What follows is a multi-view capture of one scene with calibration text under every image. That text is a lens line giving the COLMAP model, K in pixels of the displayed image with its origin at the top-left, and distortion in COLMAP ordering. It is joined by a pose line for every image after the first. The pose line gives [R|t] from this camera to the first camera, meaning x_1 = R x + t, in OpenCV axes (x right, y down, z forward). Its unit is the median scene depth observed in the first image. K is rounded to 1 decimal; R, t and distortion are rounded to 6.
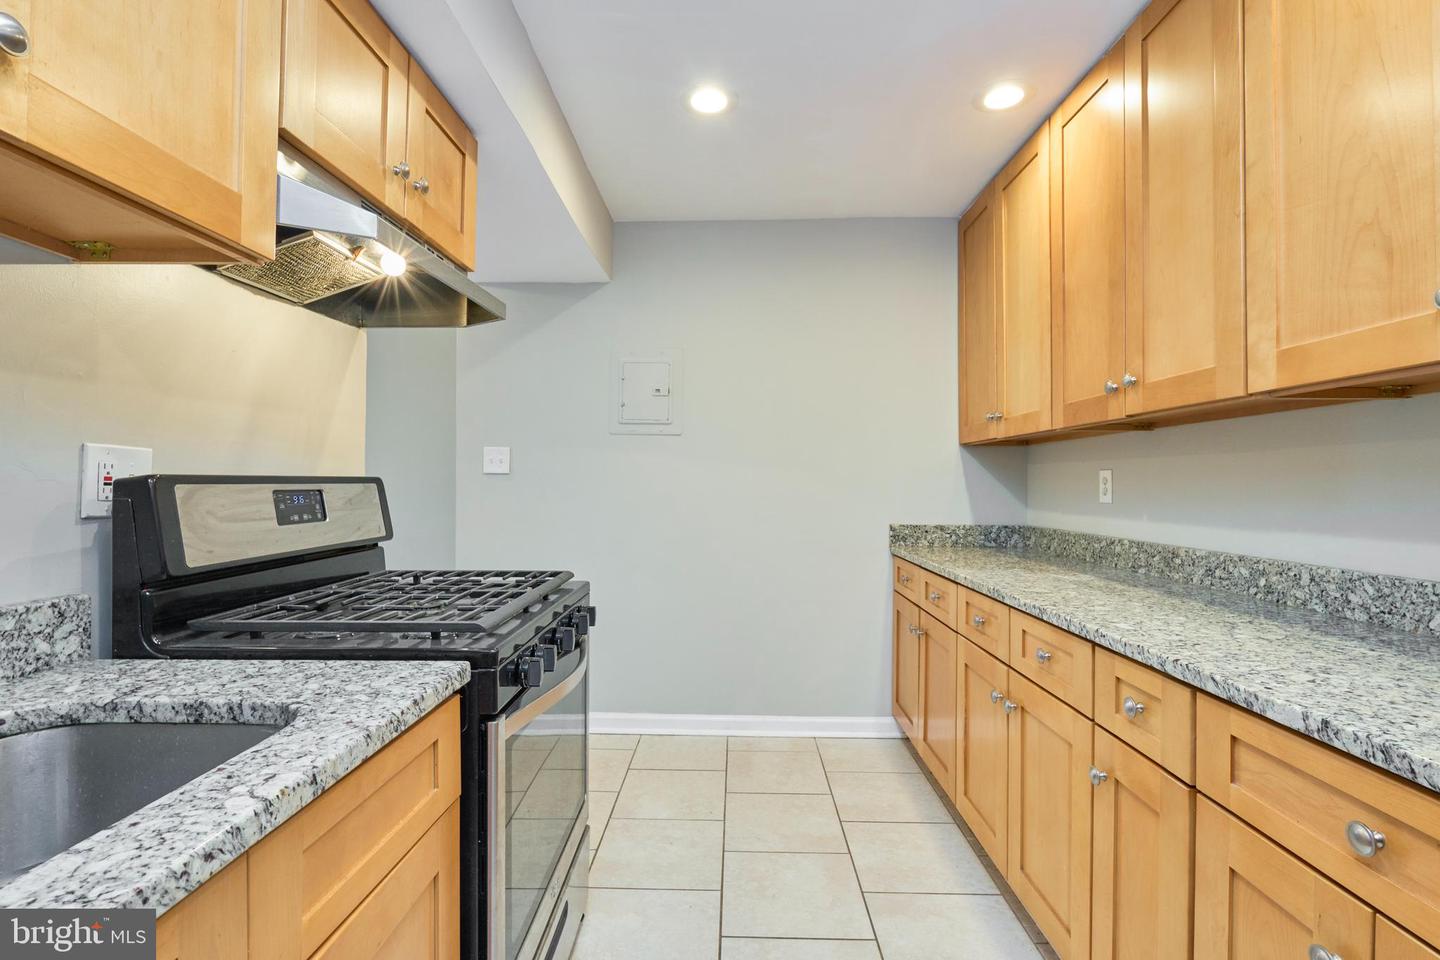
lens RADIAL K [[665.6, 0, 721.5], [0, 665.6, 481.8], [0, 0, 1]] dist [-0.013291, 0.002552]
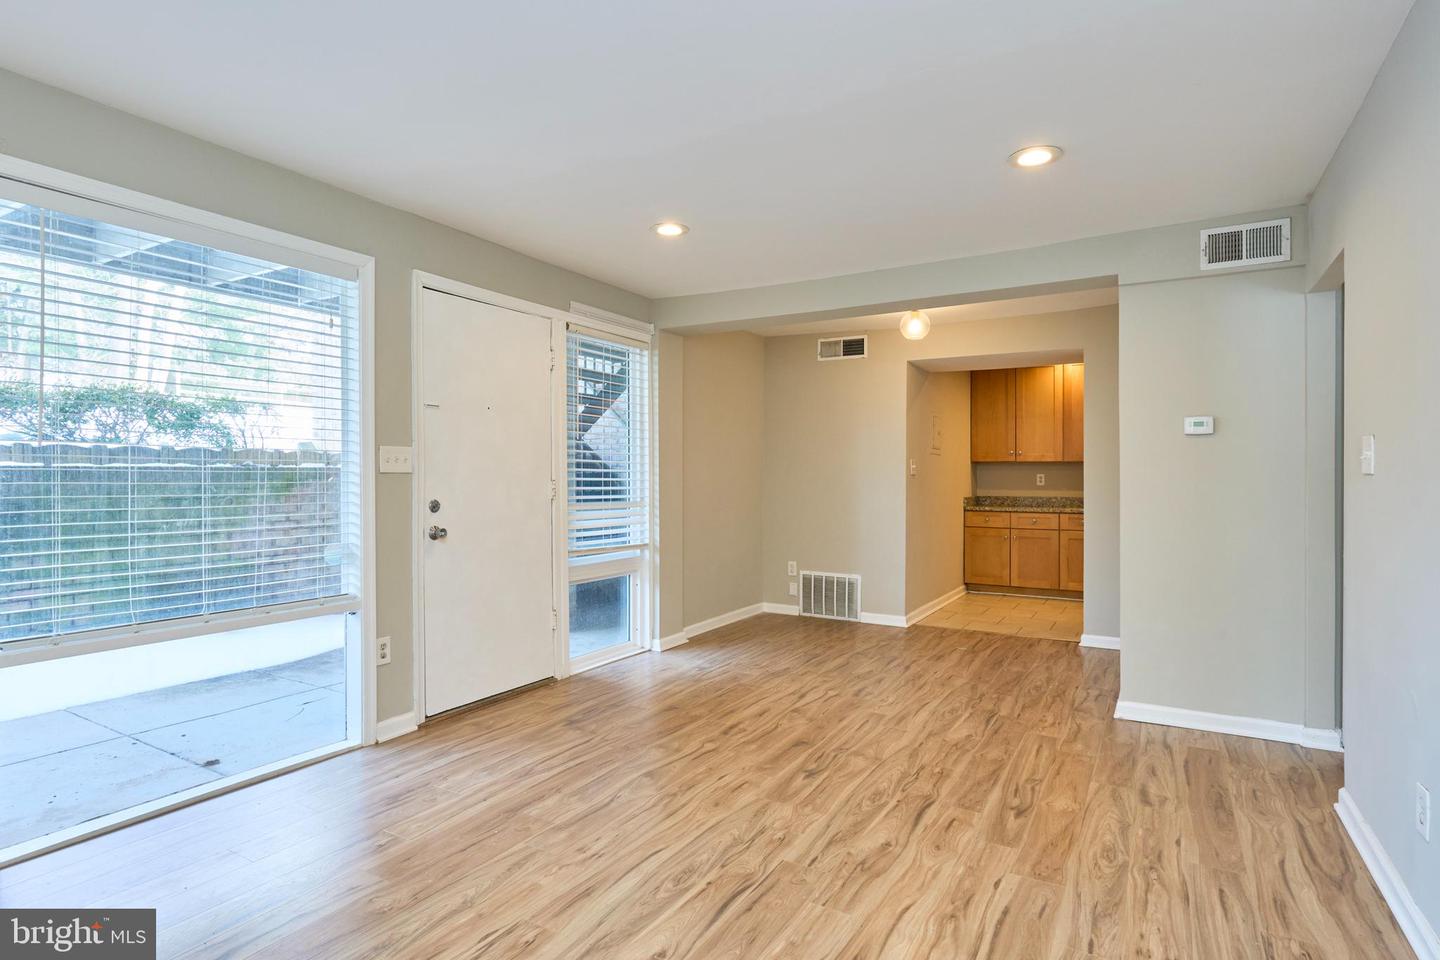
lens RADIAL K [[747.1, 0, 722.6], [0, 747.1, 476.7], [0, 0, 1]] dist [-0.007193, 0.000456]
pose [[0.492779, -0.016937, 0.869990, -4.382027], [0.003401, 0.999840, 0.017539, -0.098390], [-0.870148, -0.005684, 0.492757, 0.886854]]
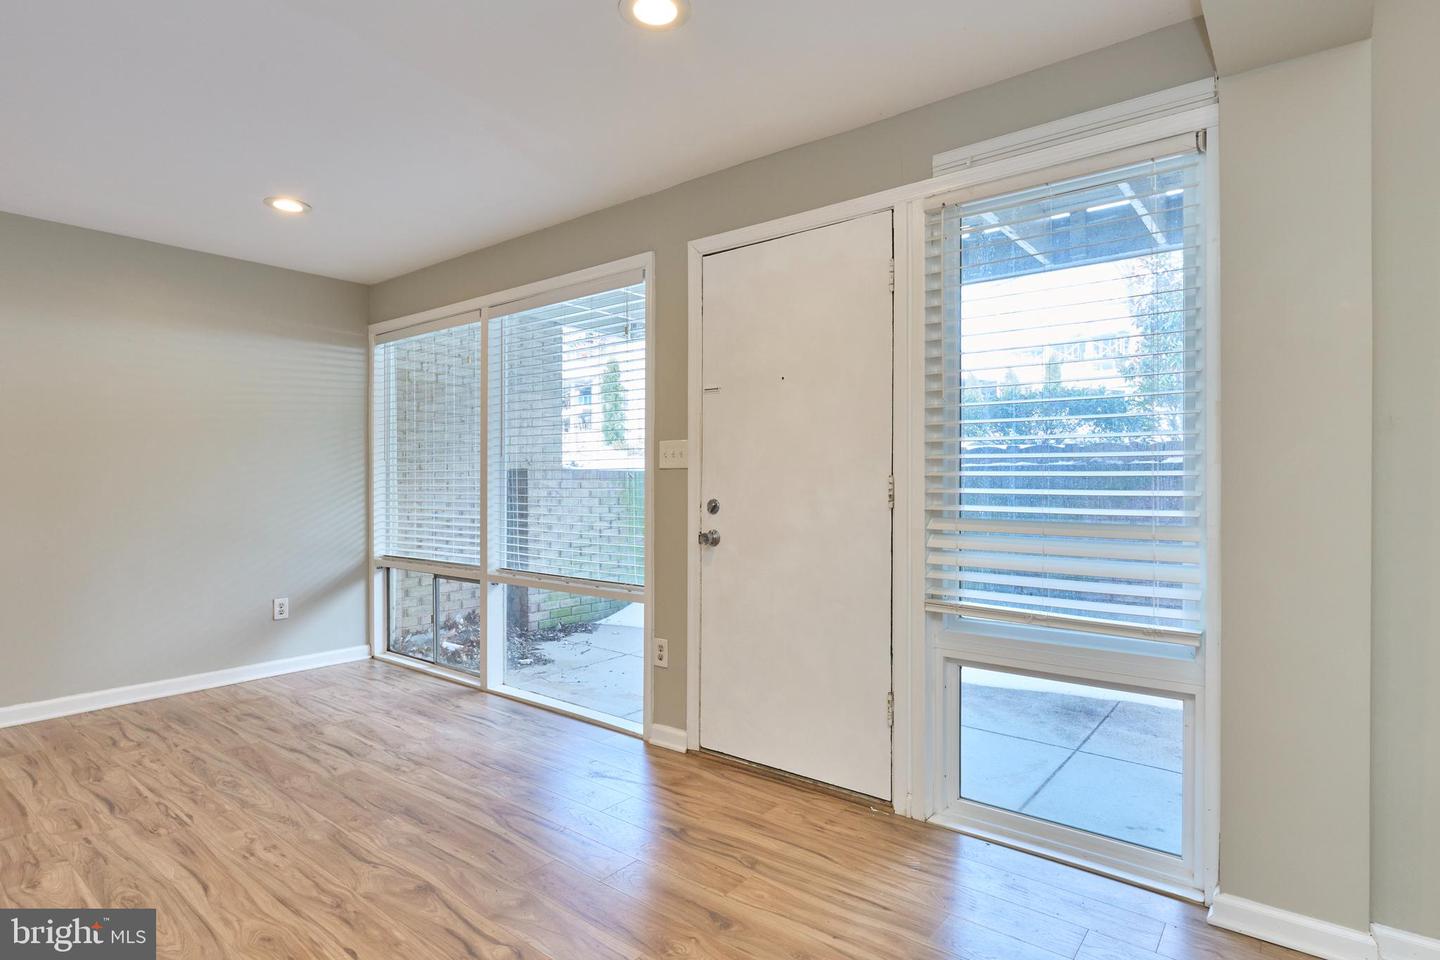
lens RADIAL K [[747.1, 0, 722.5], [0, 747.1, 484.5], [0, 0, 1]] dist [-0.007193, 0.000456]
pose [[0.791522, -0.017338, -0.610895, -1.684235], [0.020364, 0.999791, -0.001991, -0.026657], [0.610801, -0.010865, 0.791709, 1.240507]]
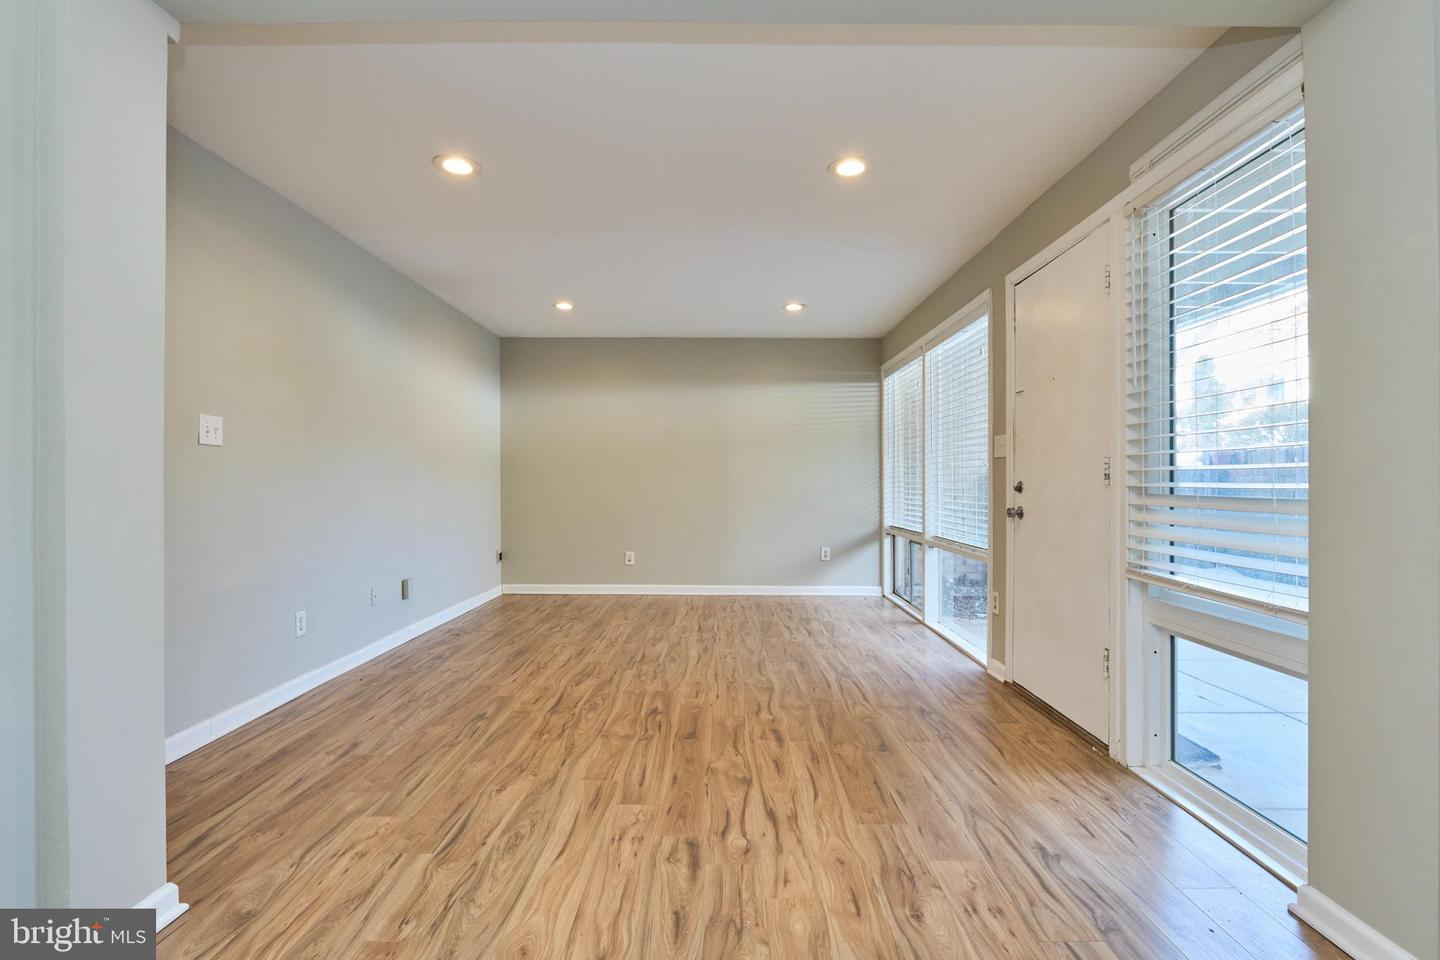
lens RADIAL K [[665.6, 0, 721.1], [0, 665.6, 478.9], [0, 0, 1]] dist [-0.013291, 0.002552]
pose [[0.011912, -0.024389, -0.999632, -0.791464], [-0.001906, 0.999700, -0.024413, 0.053141], [0.999927, 0.002196, 0.011861, 1.762269]]
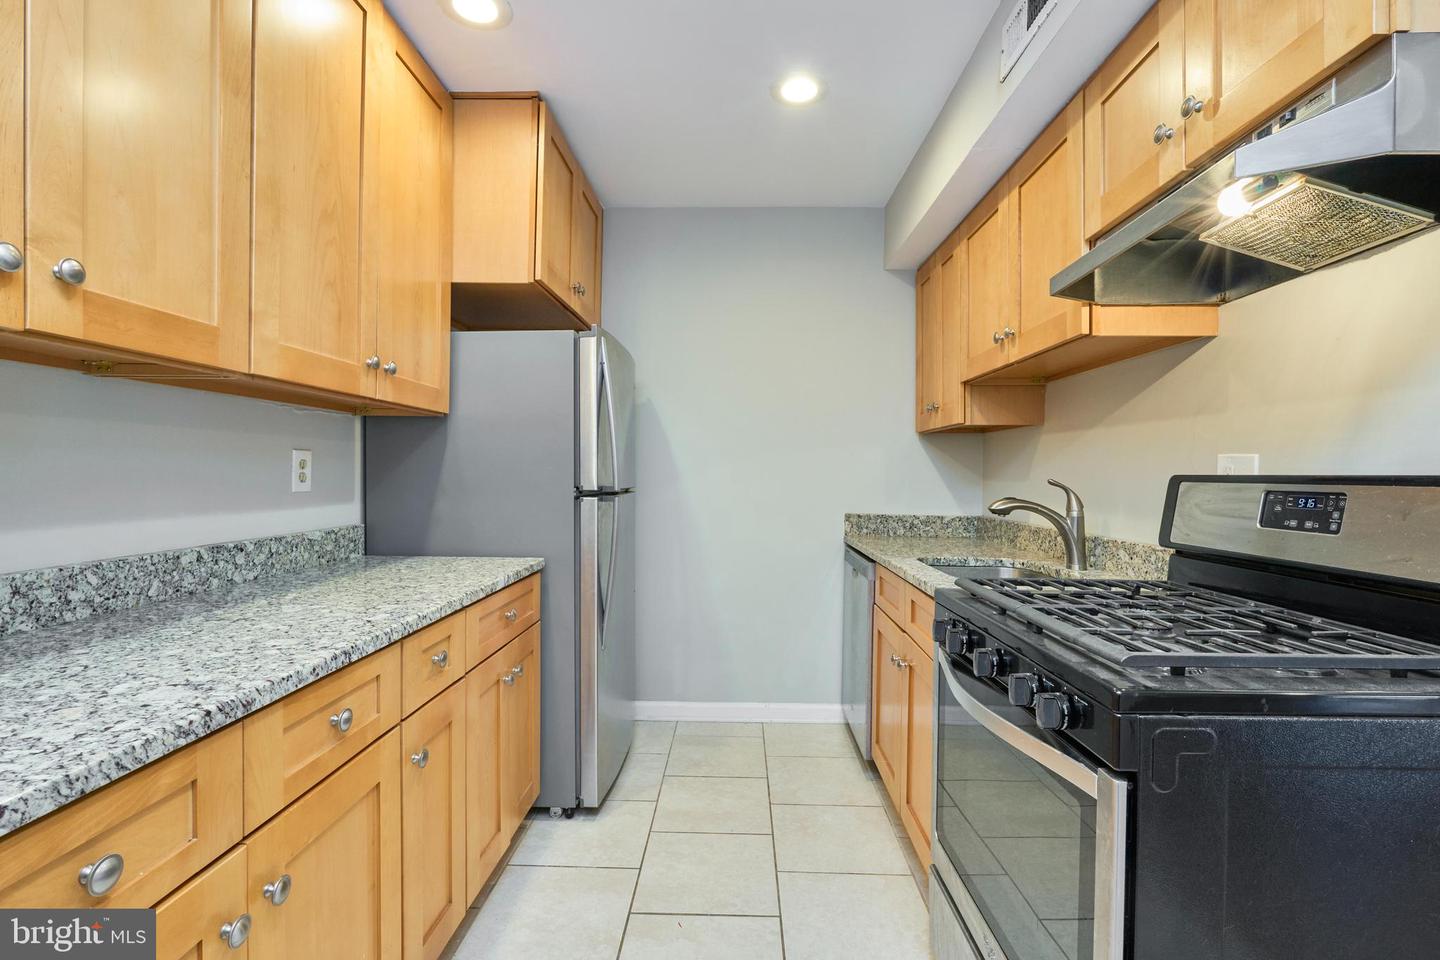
lens RADIAL K [[665.6, 0, 720.9], [0, 665.6, 482.2], [0, 0, 1]] dist [-0.013291, 0.002552]
pose [[-0.999812, -0.016368, 0.010398, 0.085335], [-0.016230, 0.999780, 0.013273, 0.001079], [-0.010613, 0.013102, -0.999858, 1.605679]]
